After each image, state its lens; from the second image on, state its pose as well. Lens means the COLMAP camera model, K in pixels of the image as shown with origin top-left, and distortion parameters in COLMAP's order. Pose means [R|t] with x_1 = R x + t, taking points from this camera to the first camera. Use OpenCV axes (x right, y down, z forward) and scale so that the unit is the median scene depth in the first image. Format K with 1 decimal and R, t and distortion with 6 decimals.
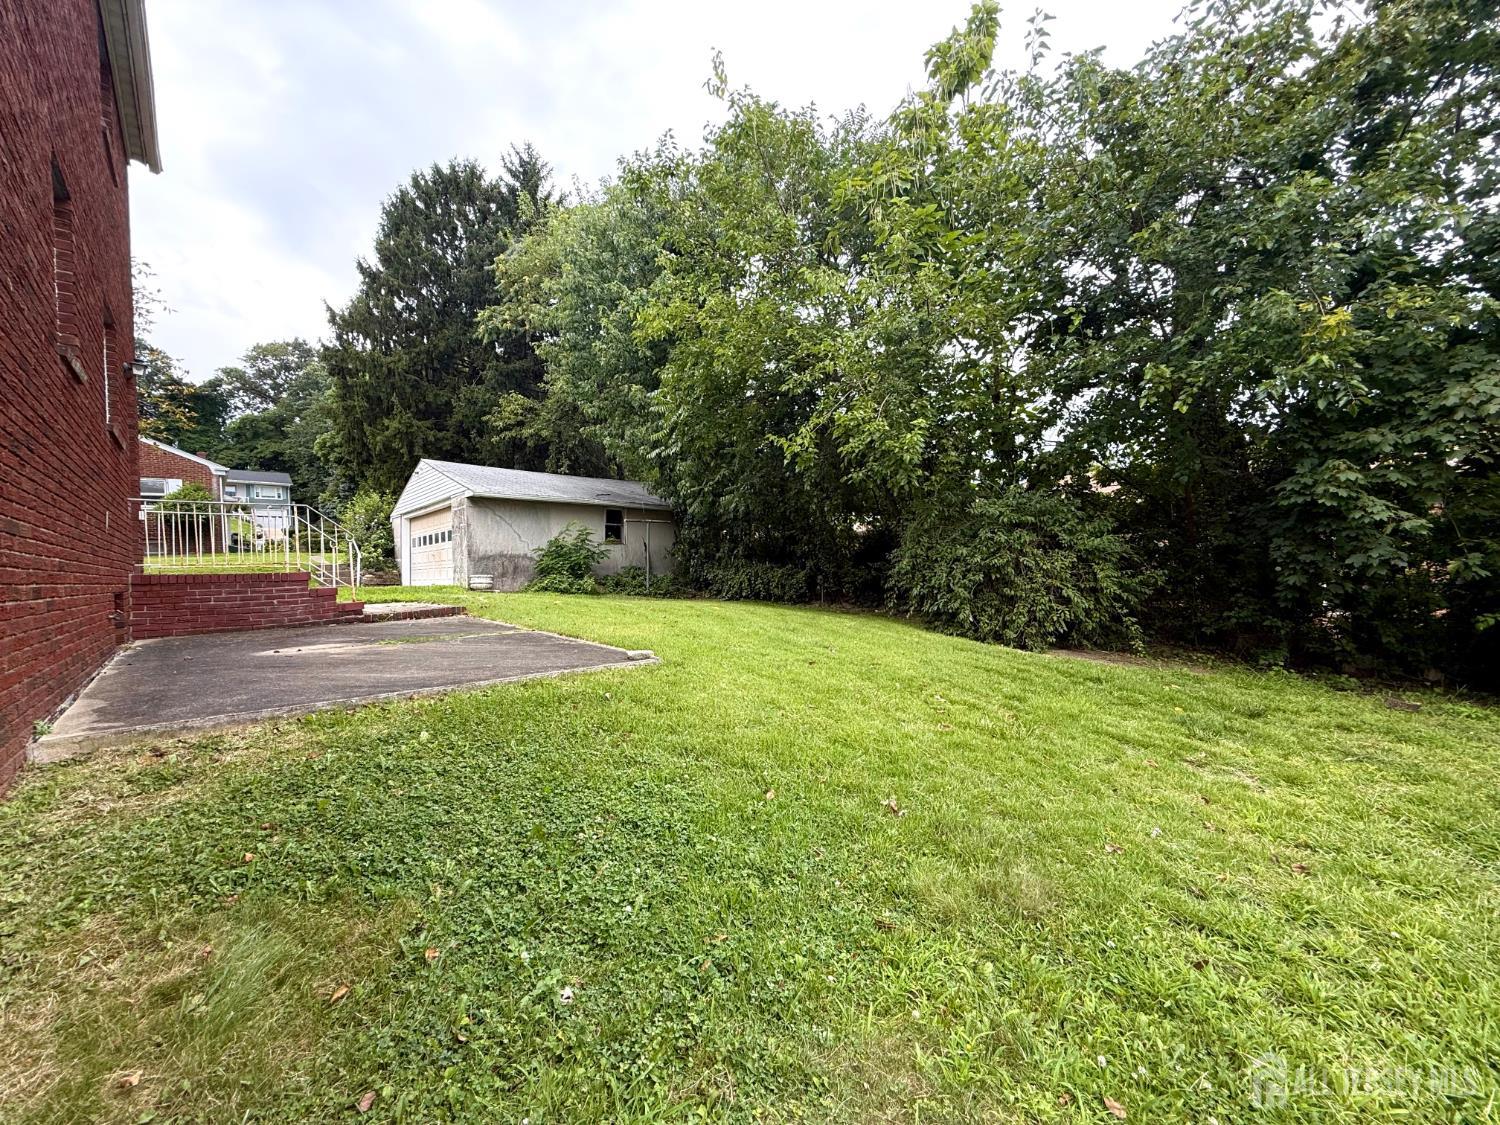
lens RADIAL K [[627.9, 0, 750.0], [0, 627.9, 562.5], [0, 0, 1]] dist [0.001793, 0.000118]
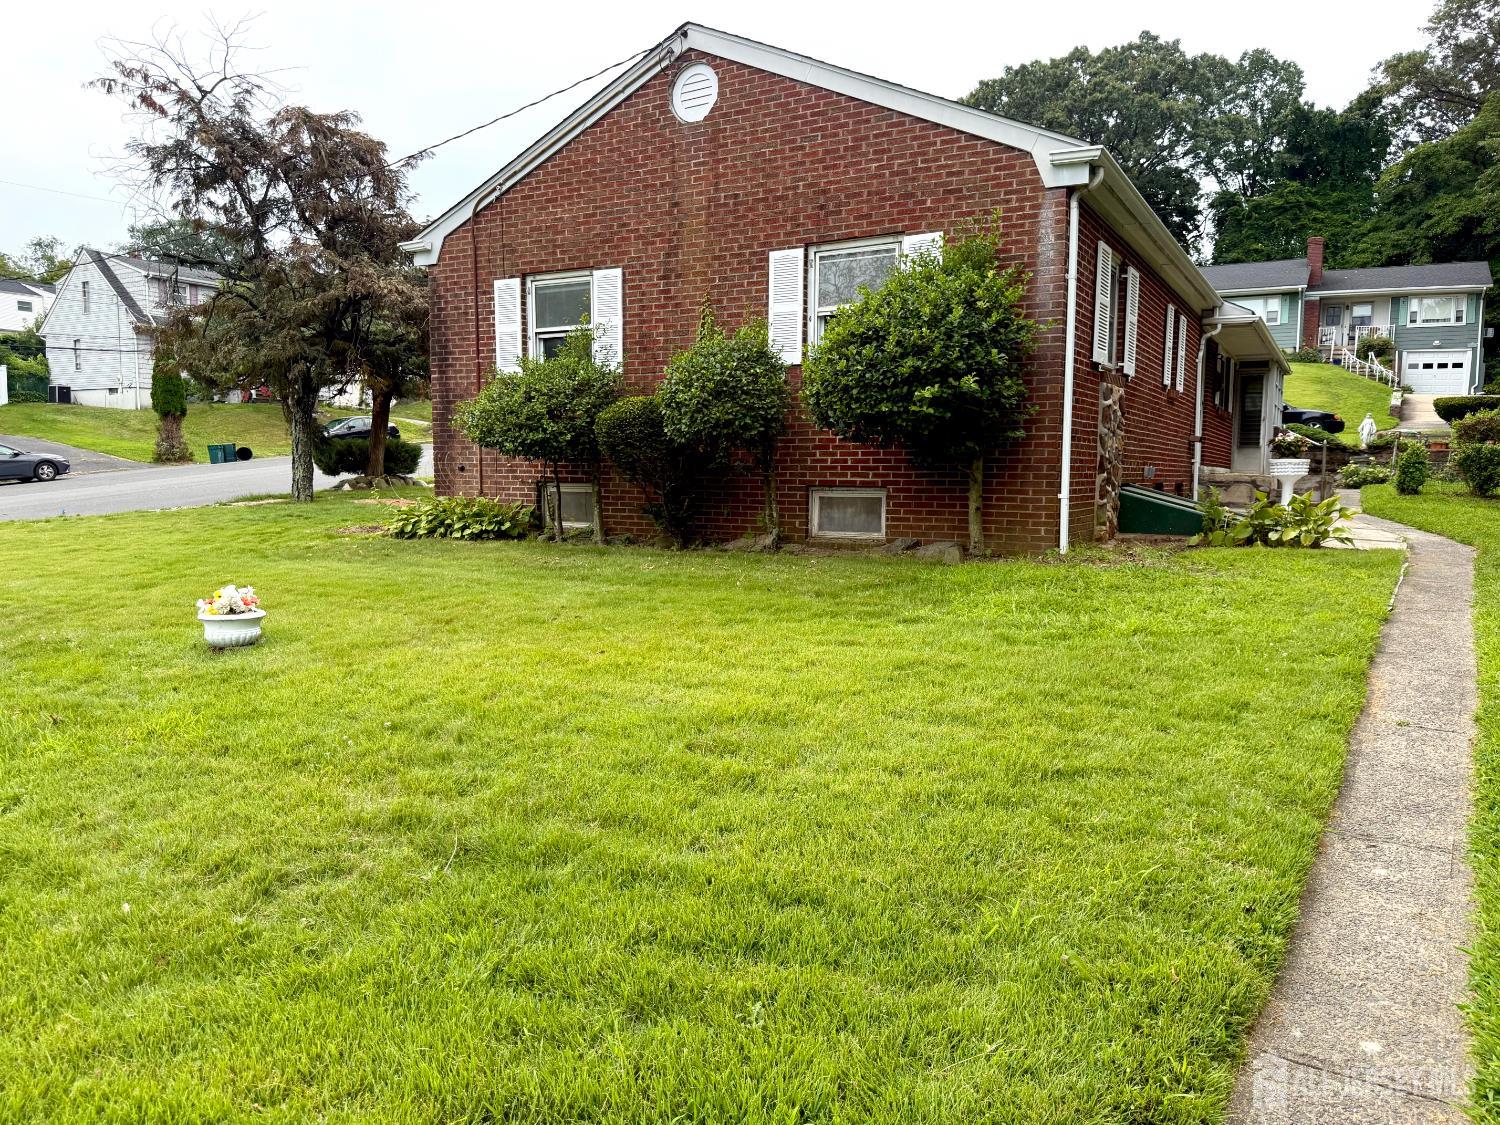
lens RADIAL K [[1082.1, 0, 750.0], [0, 1082.1, 562.5], [0, 0, 1]] dist [0.010425, -0.008732]
pose [[0.330540, 0.127937, -0.935080, -0.199266], [-0.025404, 0.991617, 0.126692, -0.021535], [0.943450, -0.018122, 0.331019, 0.301559]]
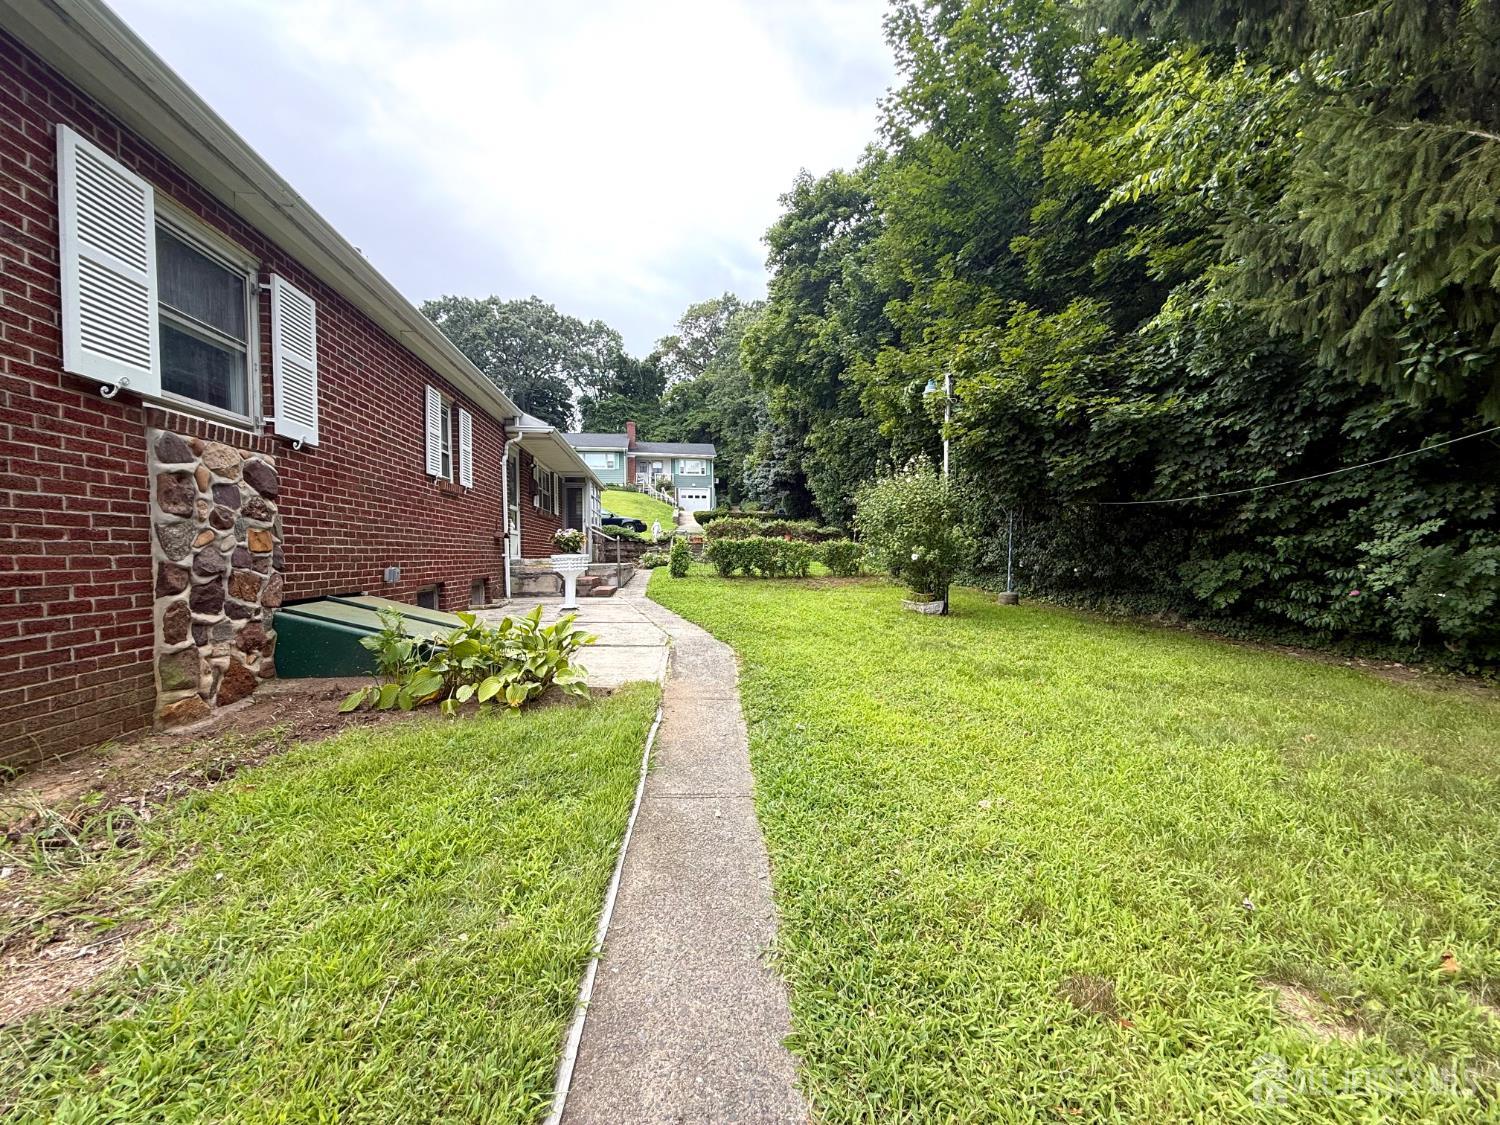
lens RADIAL K [[600.5, 0, 750.0], [0, 600.5, 562.5], [0, 0, 1]] dist [0.000301, -0.000140]
pose [[0.832666, 0.042822, -0.552118, -0.273737], [-0.025049, 0.998898, 0.039697, -0.021416], [0.553209, -0.019224, 0.832821, 0.397215]]
